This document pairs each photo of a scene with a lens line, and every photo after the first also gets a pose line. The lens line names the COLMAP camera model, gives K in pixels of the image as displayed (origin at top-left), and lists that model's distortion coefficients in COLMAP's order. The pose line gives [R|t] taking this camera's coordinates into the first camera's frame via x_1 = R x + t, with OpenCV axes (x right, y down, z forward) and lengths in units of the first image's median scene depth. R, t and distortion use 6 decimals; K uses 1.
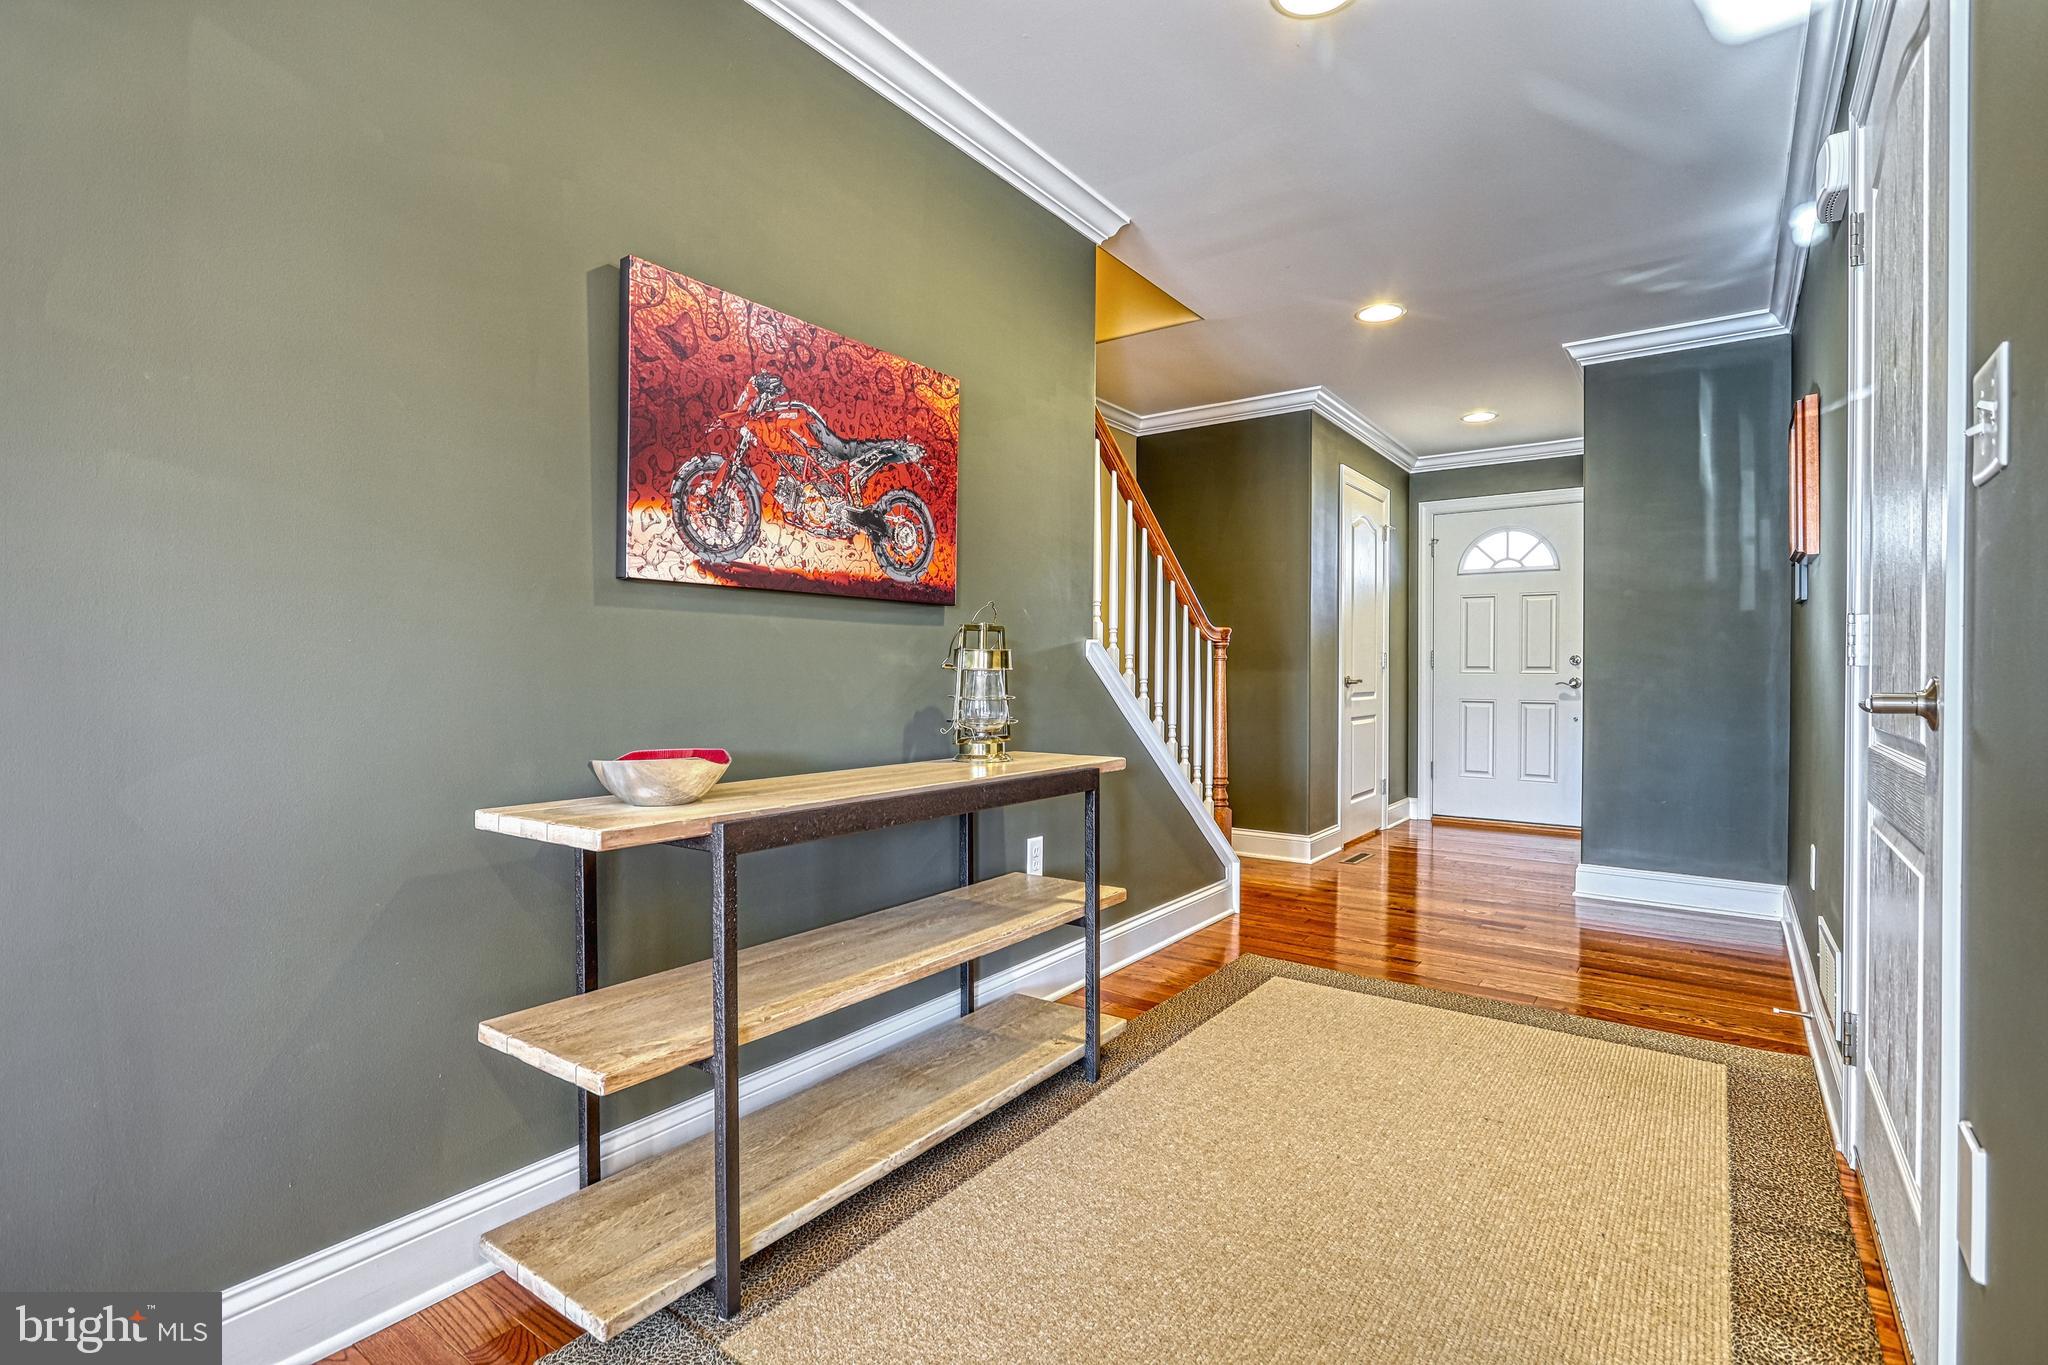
lens RADIAL K [[967.4, 0, 1024.0], [0, 967.4, 682.5], [0, 0, 1]] dist [-0.002912, -0.000577]
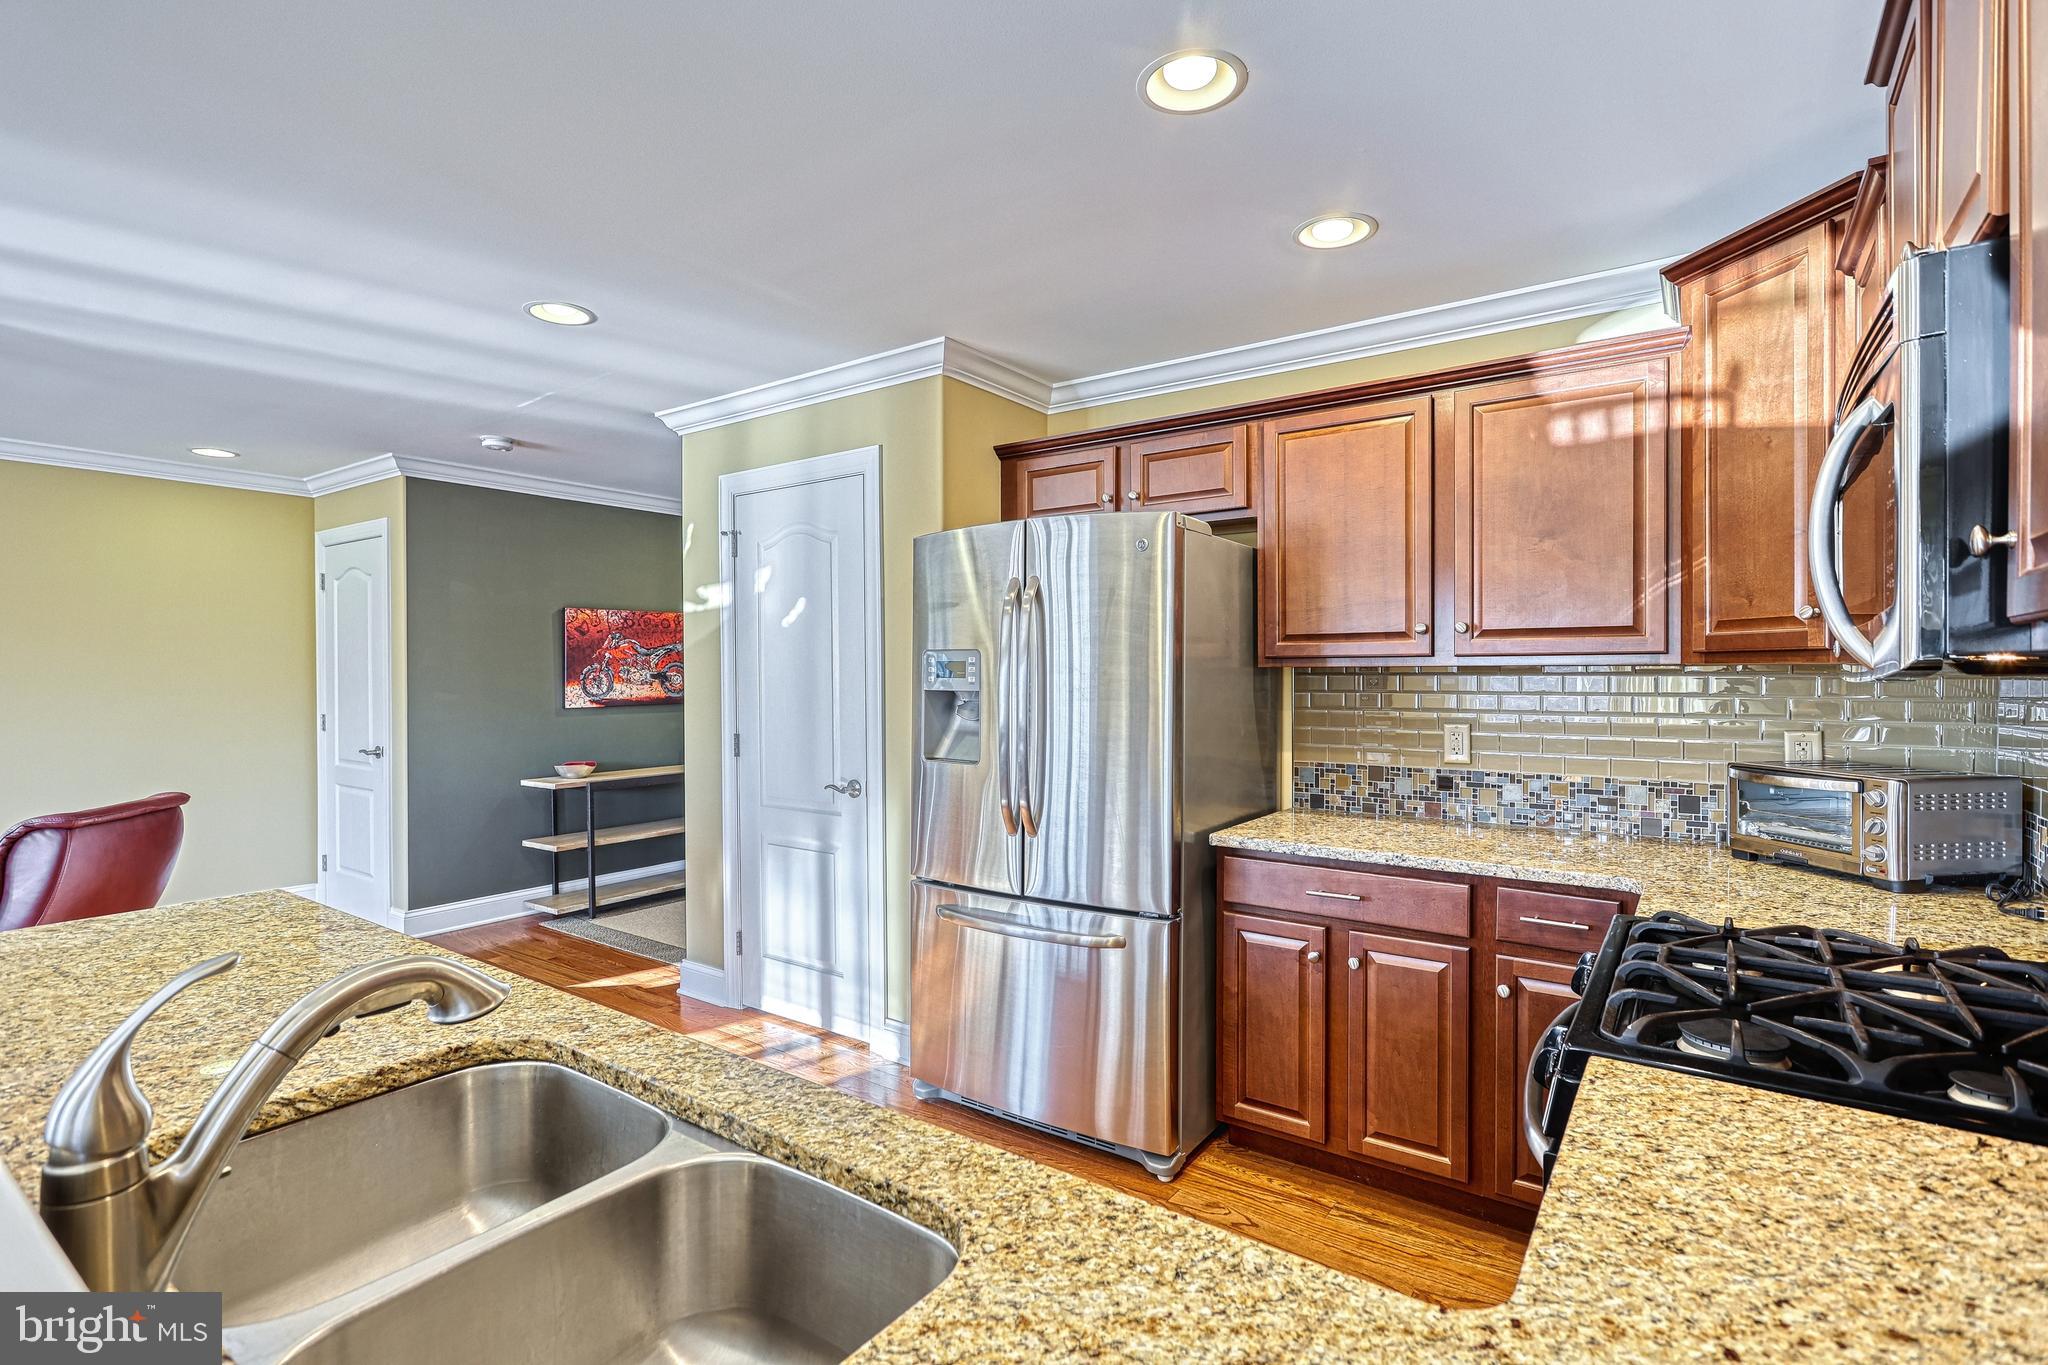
lens RADIAL K [[974.5, 0, 1027.8], [0, 974.5, 690.4], [0, 0, 1]] dist [-0.000636, -0.000059]
pose [[0.999903, -0.005521, 0.012795, 0.971509], [0.005426, 0.999958, 0.007430, -0.166336], [-0.012835, -0.007360, 0.999891, -2.022292]]
